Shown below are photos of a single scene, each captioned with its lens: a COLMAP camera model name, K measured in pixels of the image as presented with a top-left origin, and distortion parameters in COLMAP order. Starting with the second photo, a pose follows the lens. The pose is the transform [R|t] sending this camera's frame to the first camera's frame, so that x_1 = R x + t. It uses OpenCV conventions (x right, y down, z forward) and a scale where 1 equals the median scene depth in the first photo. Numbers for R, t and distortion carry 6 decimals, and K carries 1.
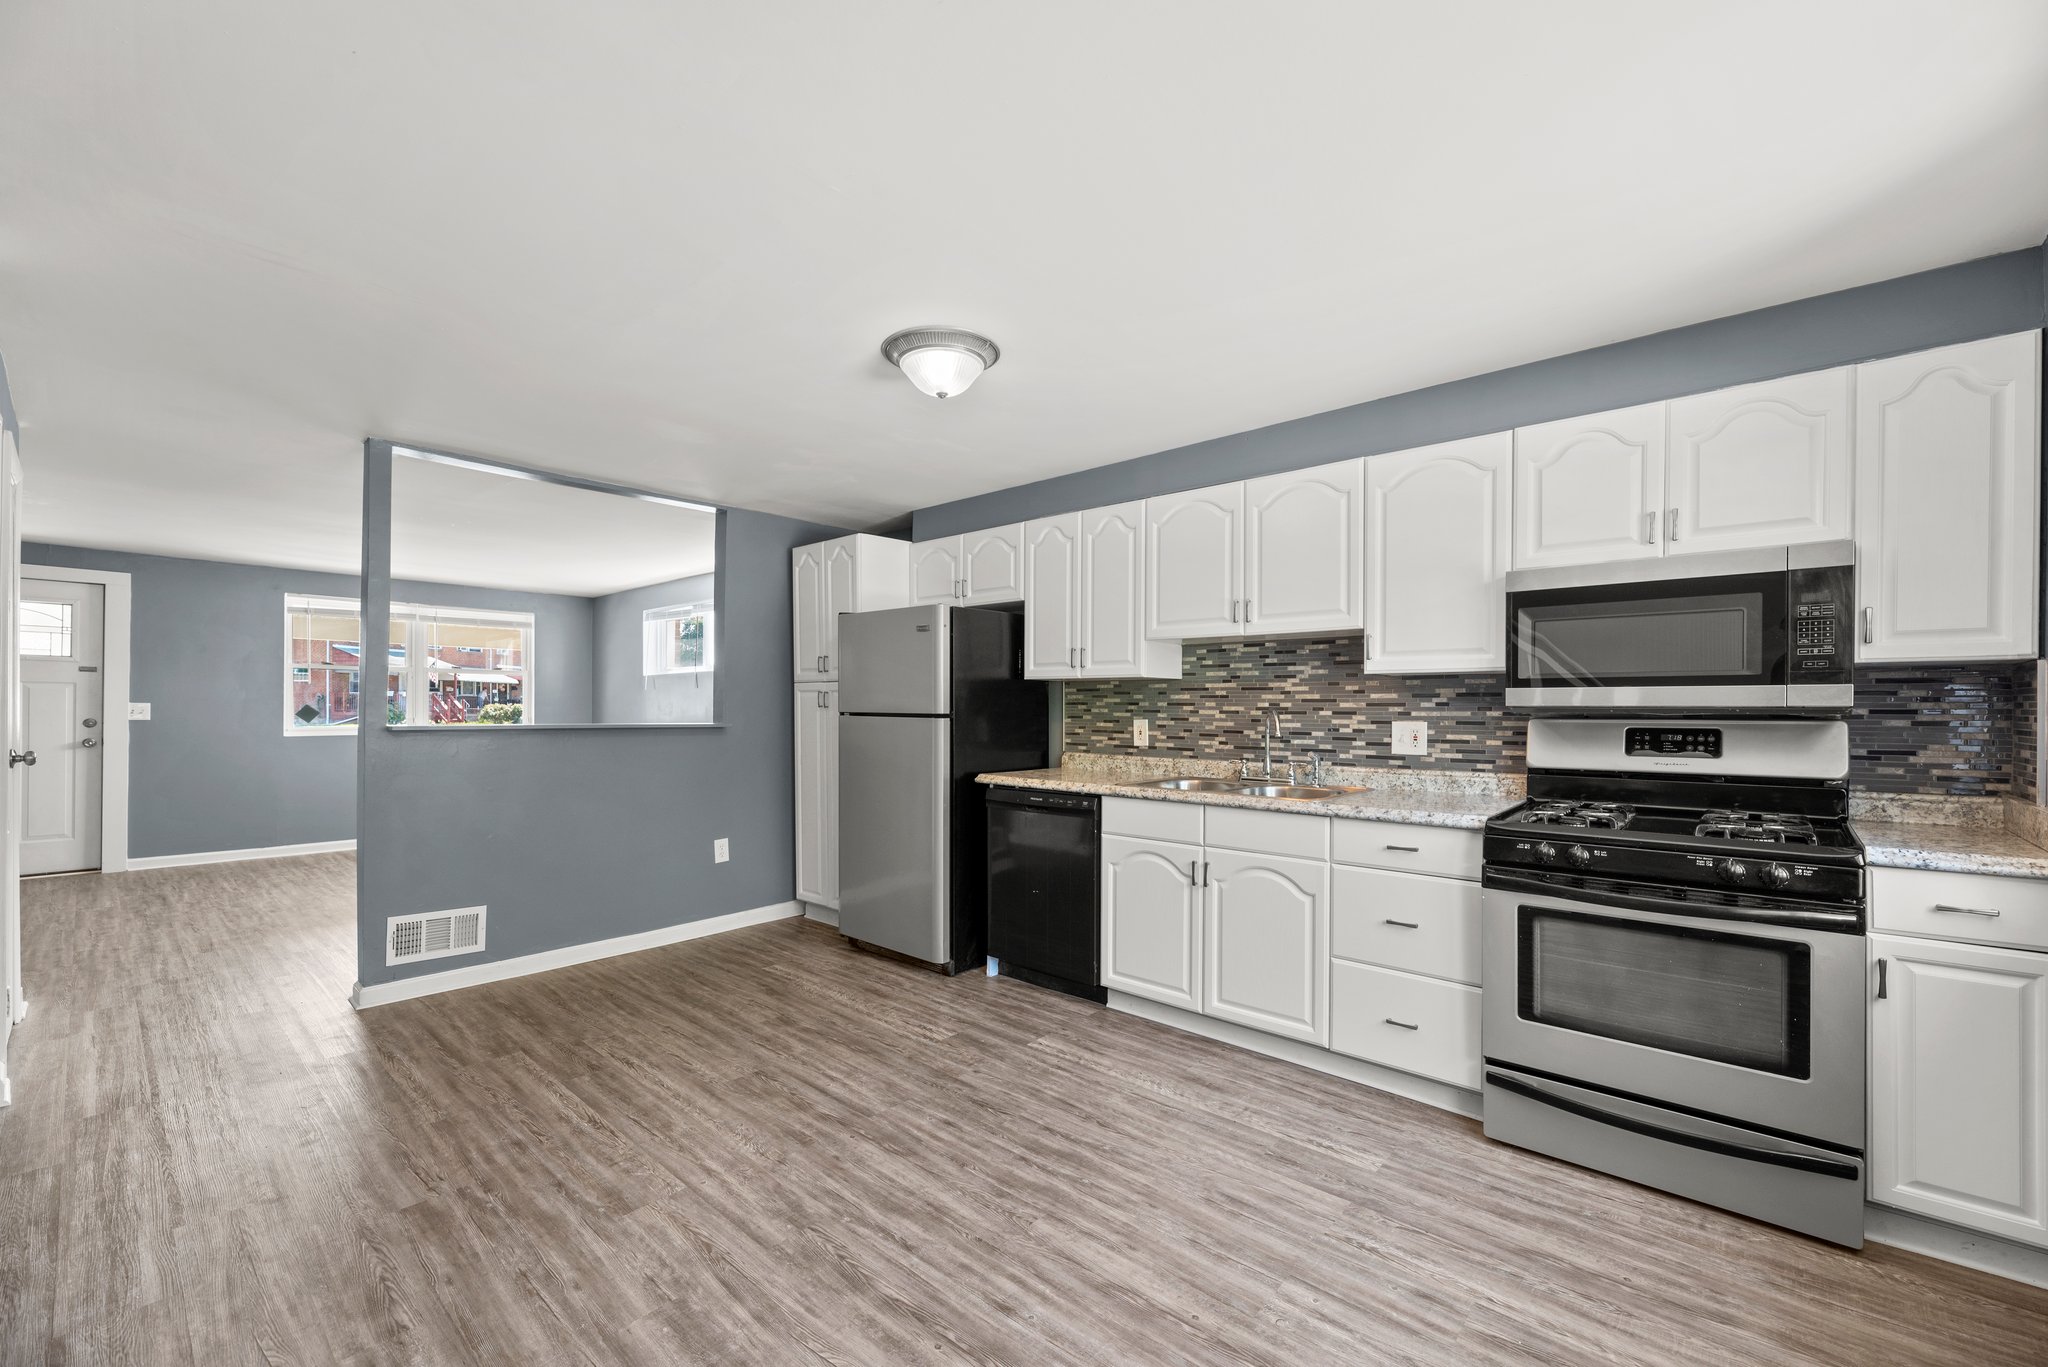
lens RADIAL K [[829.7, 0, 1018.9], [0, 829.7, 723.8], [0, 0, 1]] dist [0.000368, 0.000068]
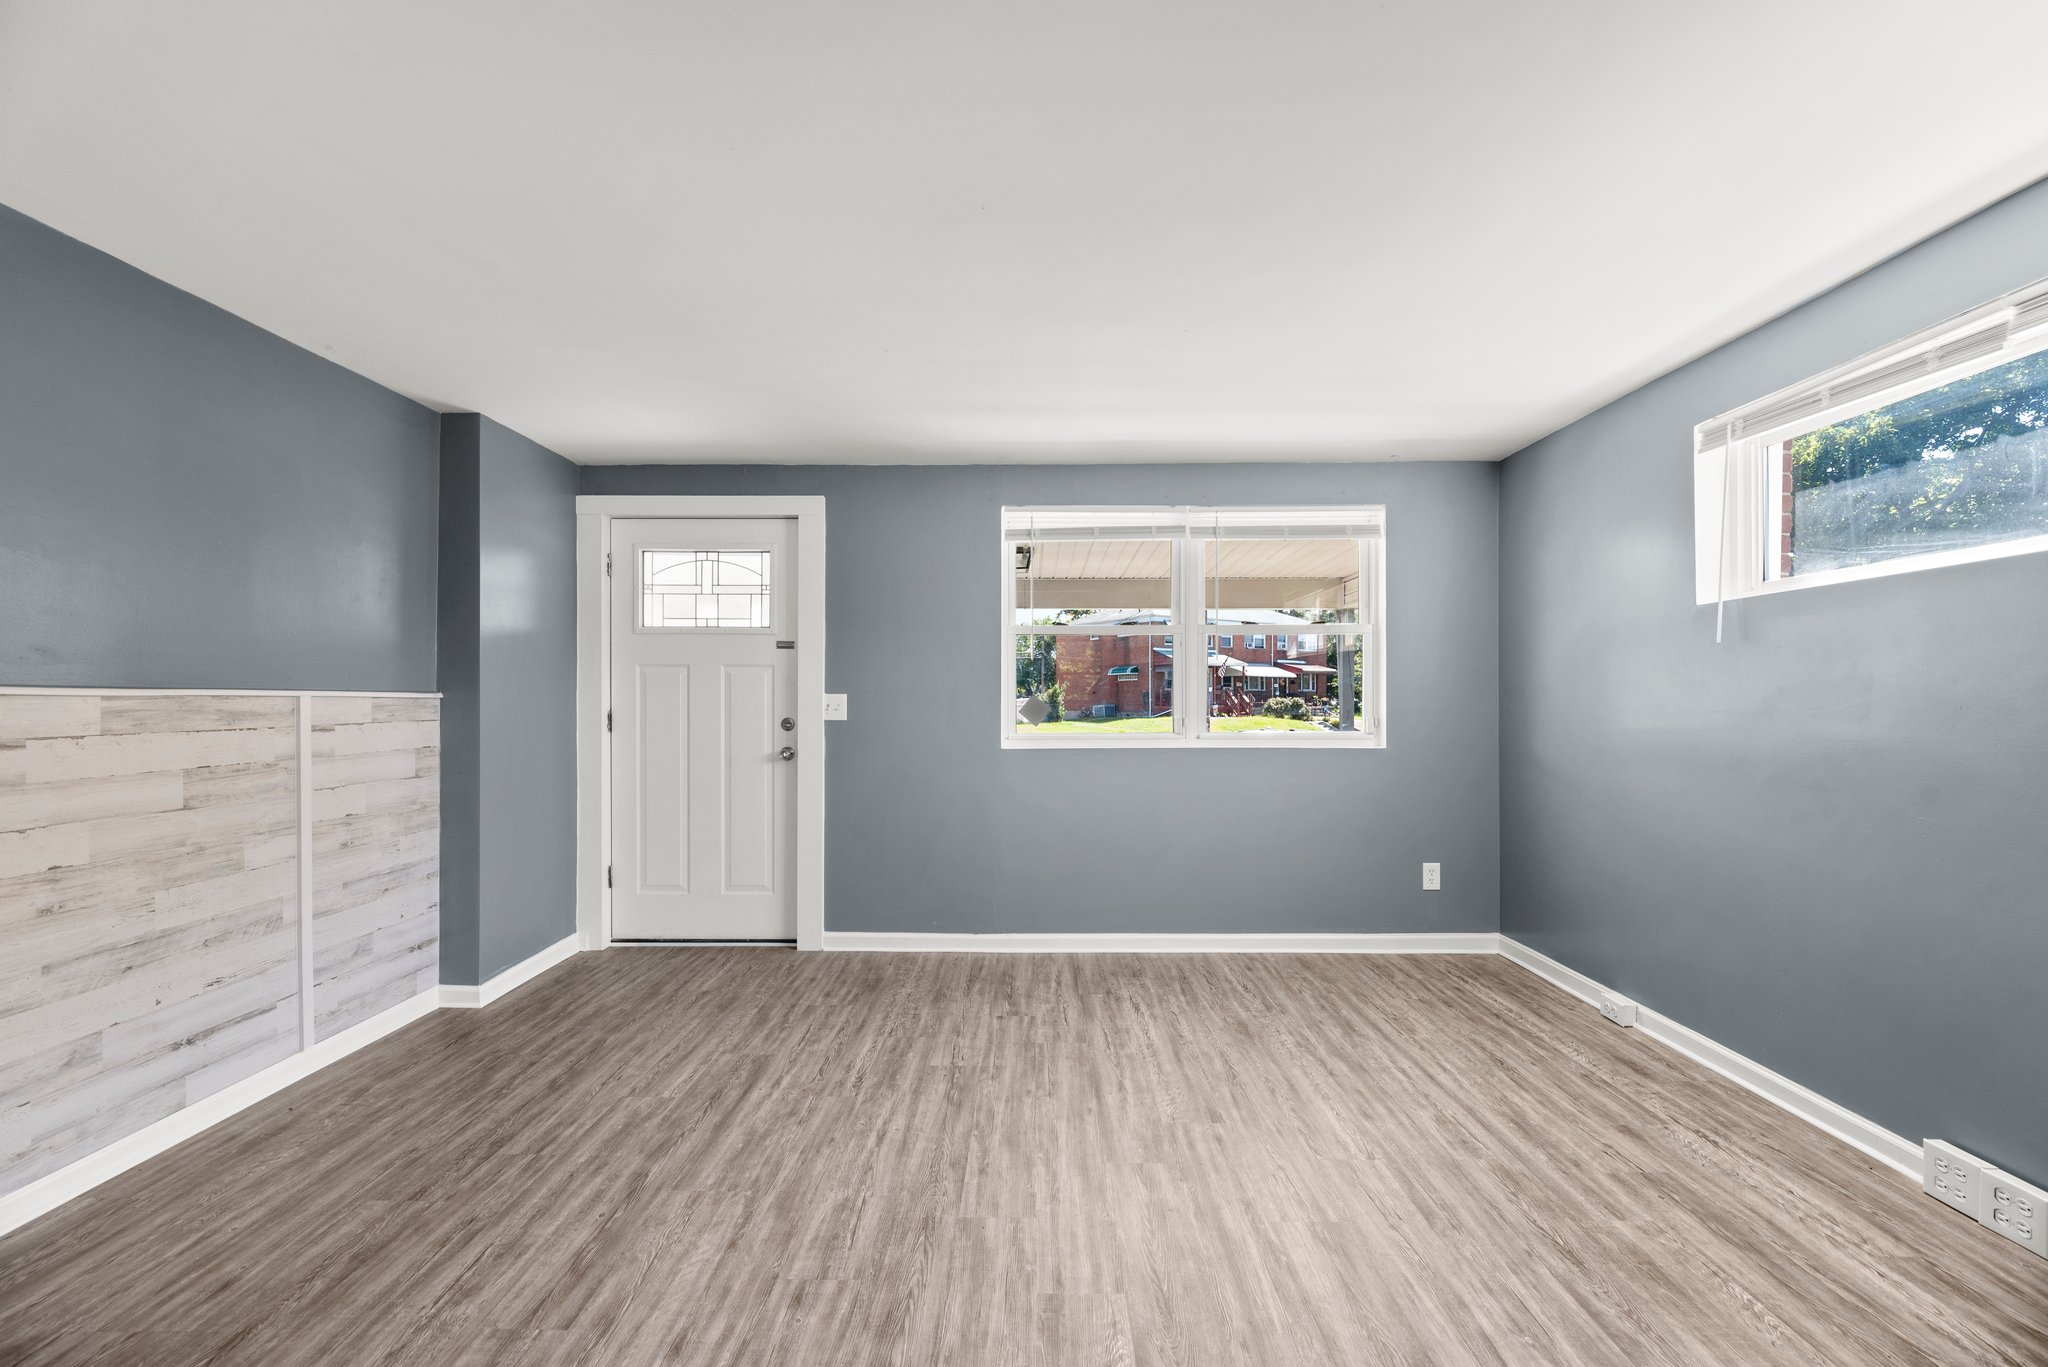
lens RADIAL K [[826.8, 0, 1026.6], [0, 826.8, 703.5], [0, 0, 1]] dist [-0.000615, -0.000235]
pose [[0.657896, -0.003309, -0.753102, -0.854364], [-0.008773, 0.999889, -0.012058, -0.020276], [0.753058, 0.014540, 0.657793, 1.247881]]
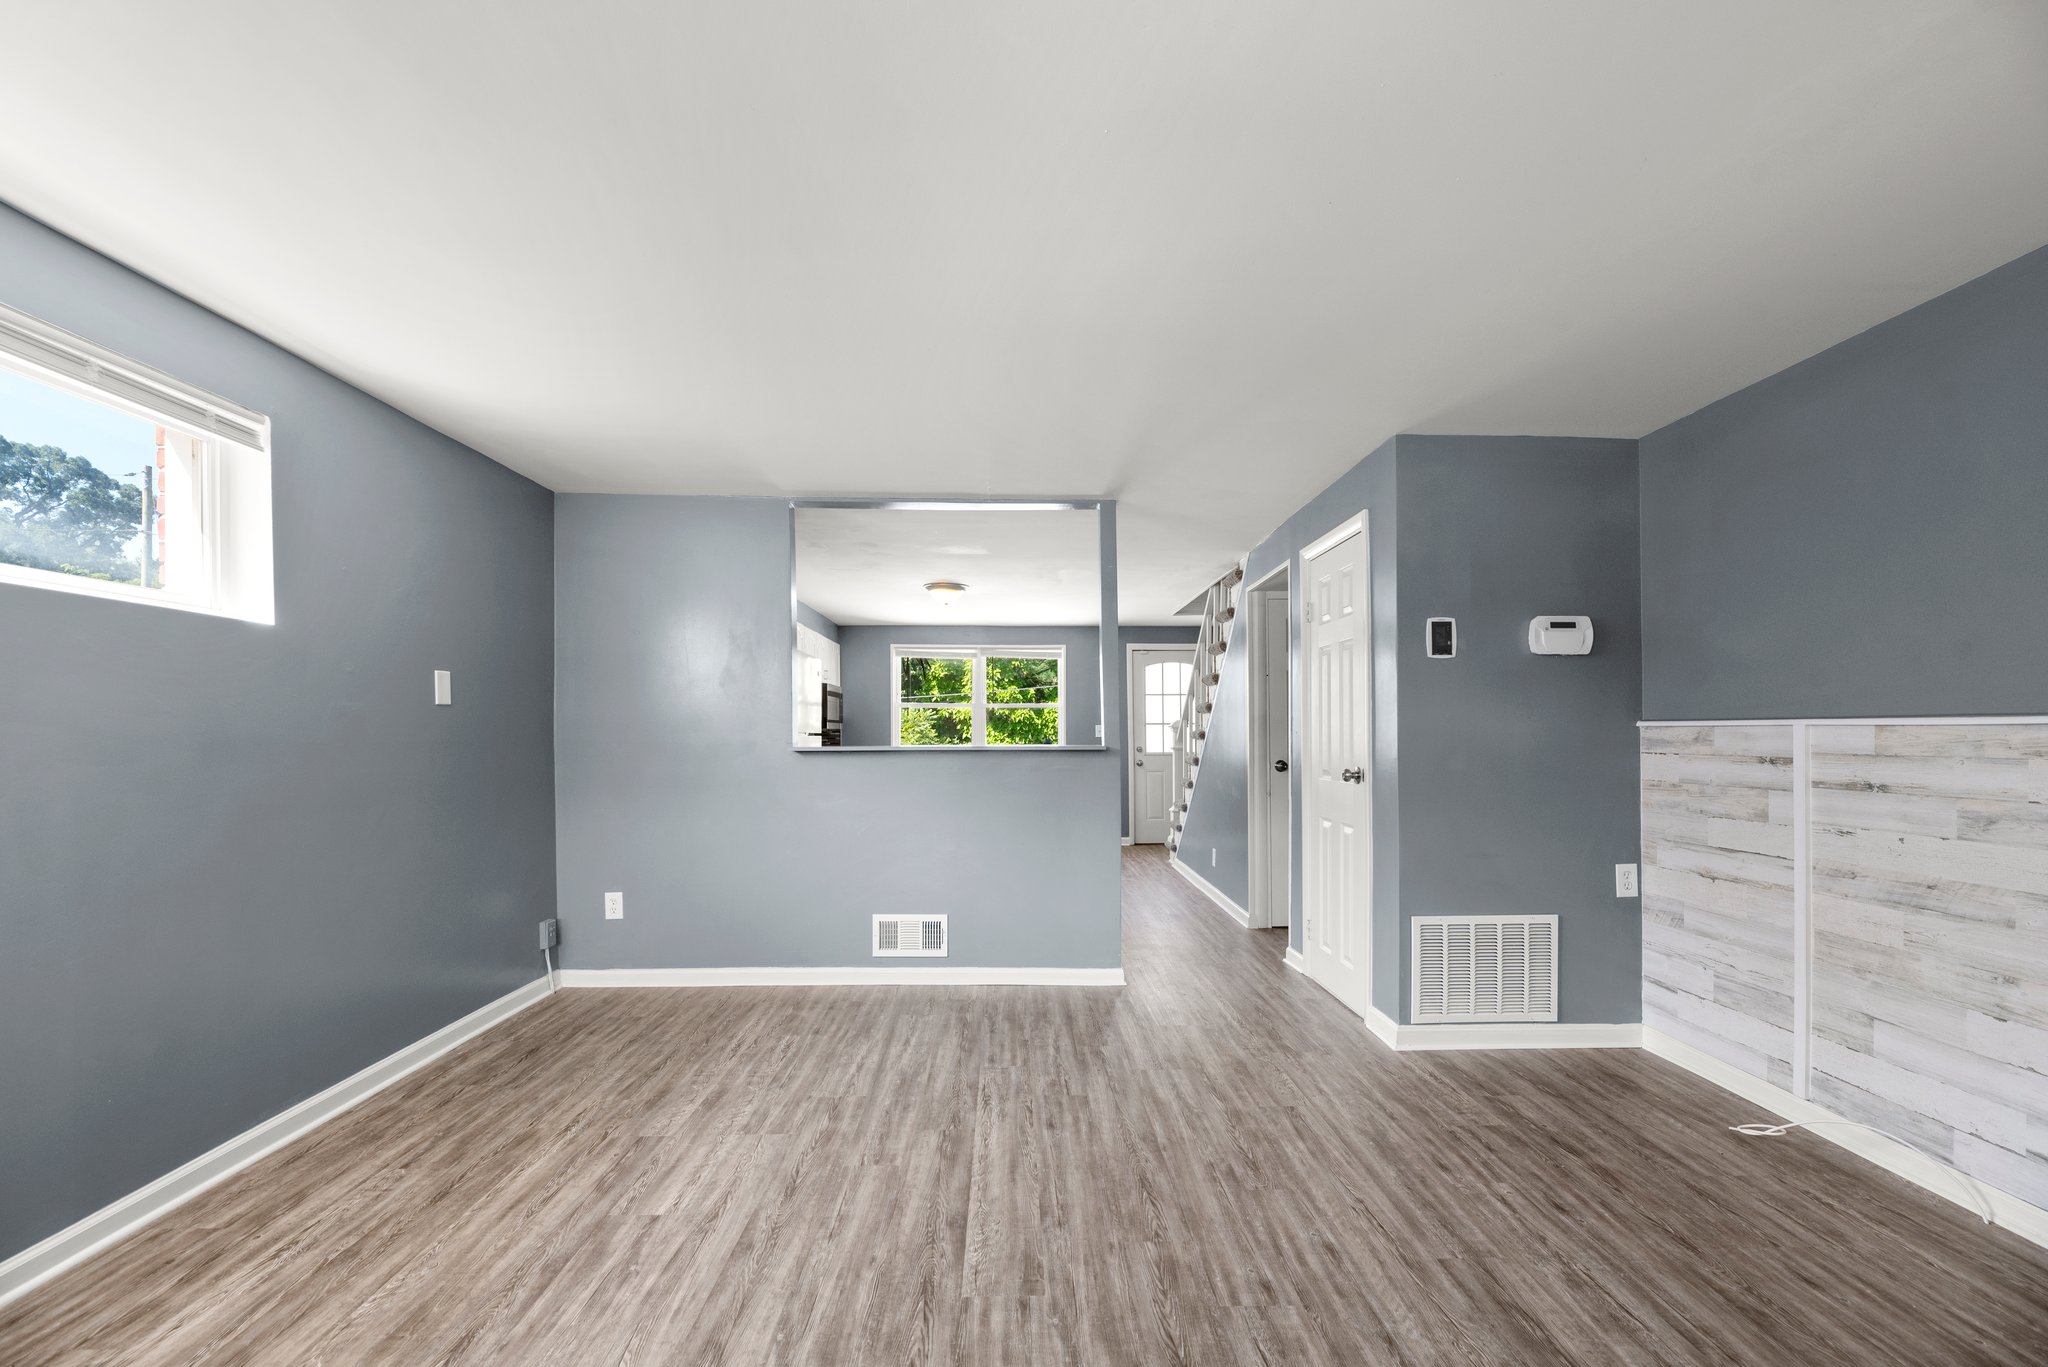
lens RADIAL K [[851.5, 0, 1019.8], [0, 851.5, 735.6], [0, 0, 1]] dist [-0.001796, -0.000105]
pose [[-0.675152, -0.006995, 0.737645, -1.658086], [0.011525, 0.999733, 0.020029, -0.038183], [-0.737588, 0.022024, -0.674891, 1.997236]]
